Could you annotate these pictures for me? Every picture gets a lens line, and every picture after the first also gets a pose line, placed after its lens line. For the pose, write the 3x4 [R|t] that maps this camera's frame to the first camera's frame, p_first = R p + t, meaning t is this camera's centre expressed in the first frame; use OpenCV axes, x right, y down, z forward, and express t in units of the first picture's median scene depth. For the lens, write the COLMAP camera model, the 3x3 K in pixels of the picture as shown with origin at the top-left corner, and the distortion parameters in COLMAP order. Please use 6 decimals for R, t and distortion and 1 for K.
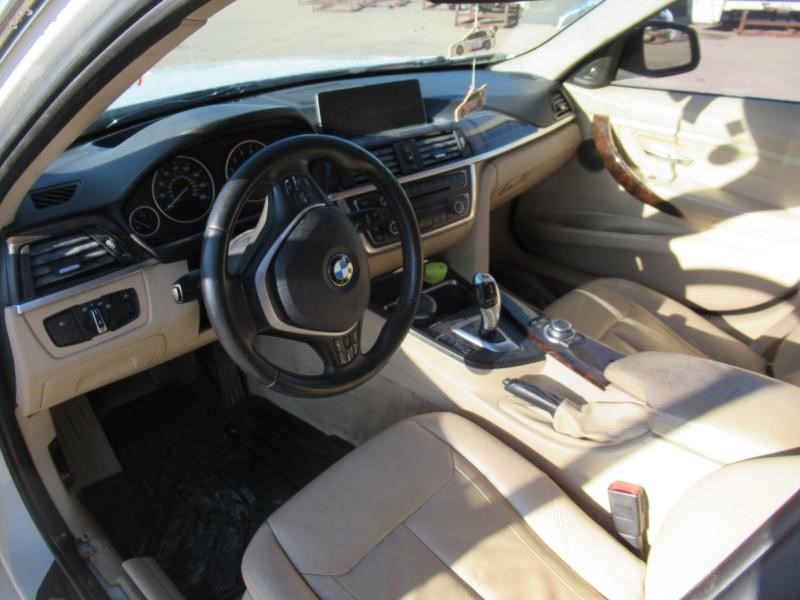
lens RADIAL K [[599.6, 0, 404.3], [0, 599.6, 300.7], [0, 0, 1]] dist [-0.000172, -0.005524]
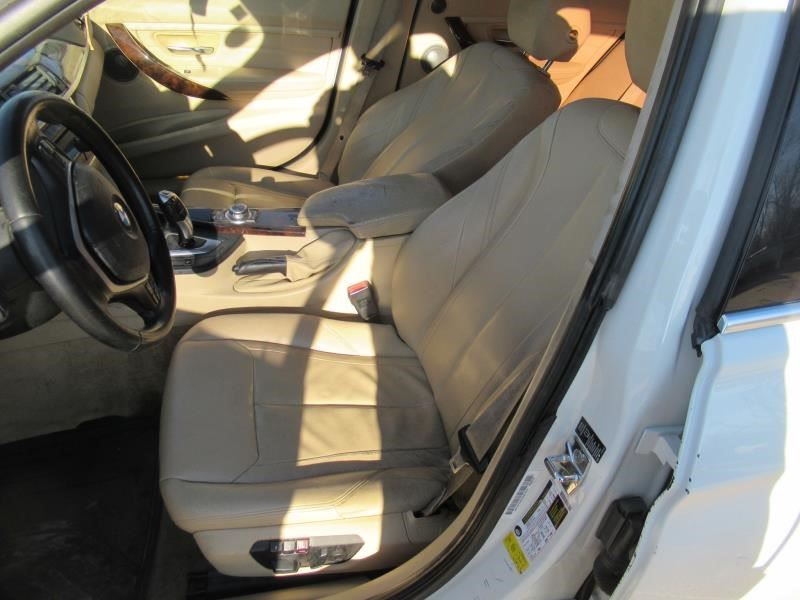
lens RADIAL K [[599.6, 0, 404.3], [0, 599.6, 300.7], [0, 0, 1]] dist [-0.000172, -0.005524]
pose [[0.550003, -0.492625, 0.674402, -0.372219], [0.383295, 0.866335, 0.320232, -0.045370], [-0.742012, 0.082366, 0.665307, -0.002726]]
